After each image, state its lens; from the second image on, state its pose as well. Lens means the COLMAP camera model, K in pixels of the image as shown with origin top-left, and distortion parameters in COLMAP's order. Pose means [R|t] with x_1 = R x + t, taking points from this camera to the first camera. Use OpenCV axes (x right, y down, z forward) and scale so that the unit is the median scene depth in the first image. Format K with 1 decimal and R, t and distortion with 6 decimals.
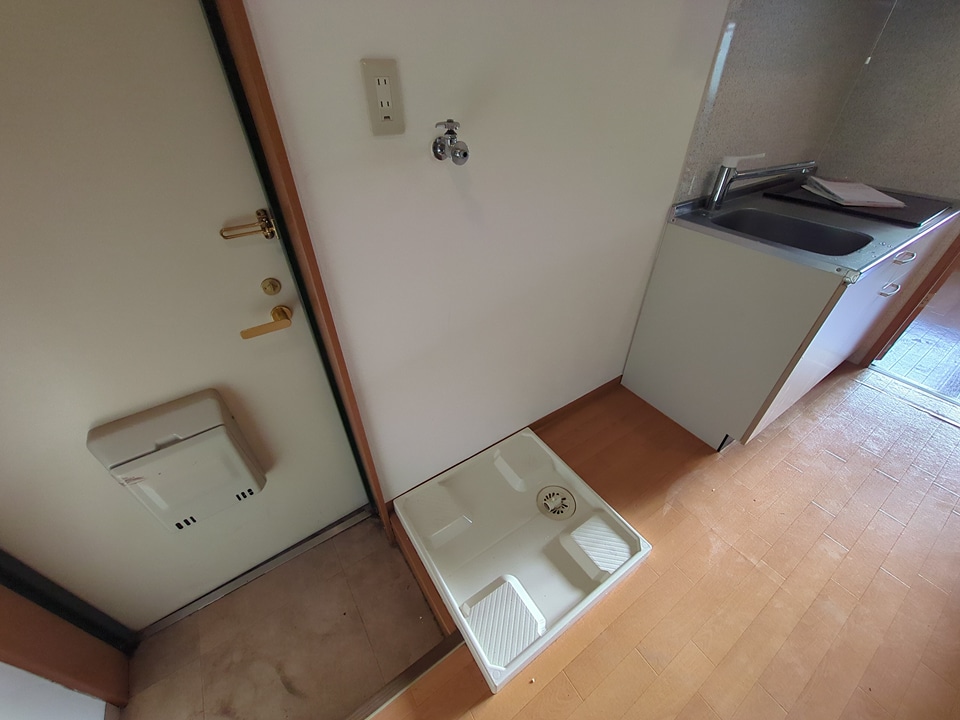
lens RADIAL K [[375.6, 0, 480.0], [0, 375.6, 360.0], [0, 0, 1]] dist [-0.002284, -0.000059]
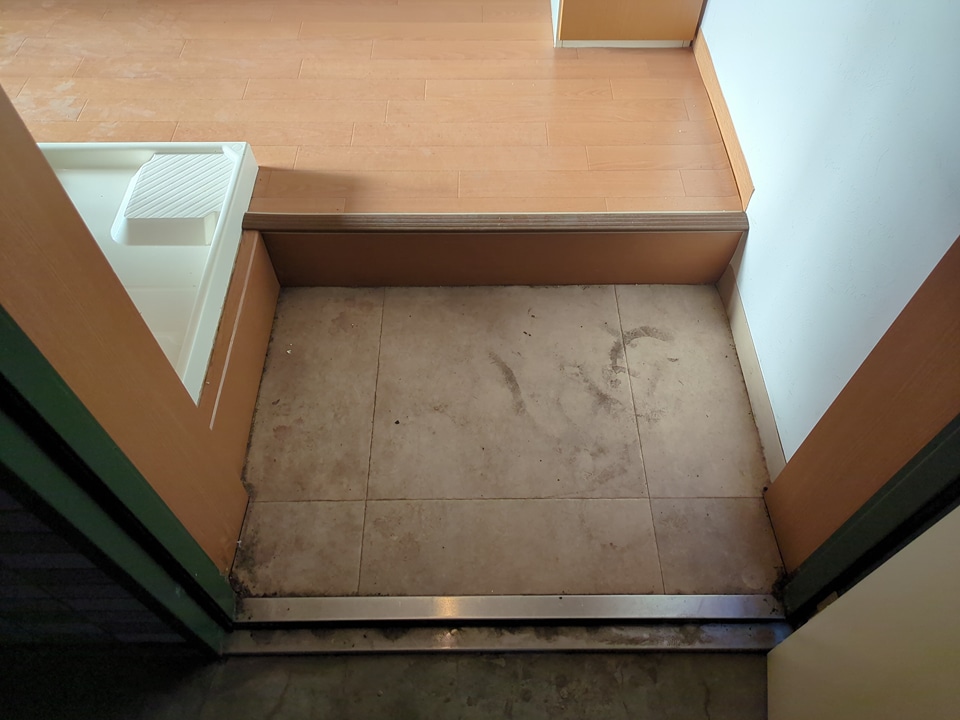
lens RADIAL K [[720.9, 0, 485.1], [0, 720.9, 360.2], [0, 0, 1]] dist [0.046627, -0.000206]
pose [[-0.837173, -0.446750, 0.315524, -0.754825], [0.327421, 0.052735, 0.943406, -0.223222], [-0.438106, 0.893103, 0.102127, 0.792777]]
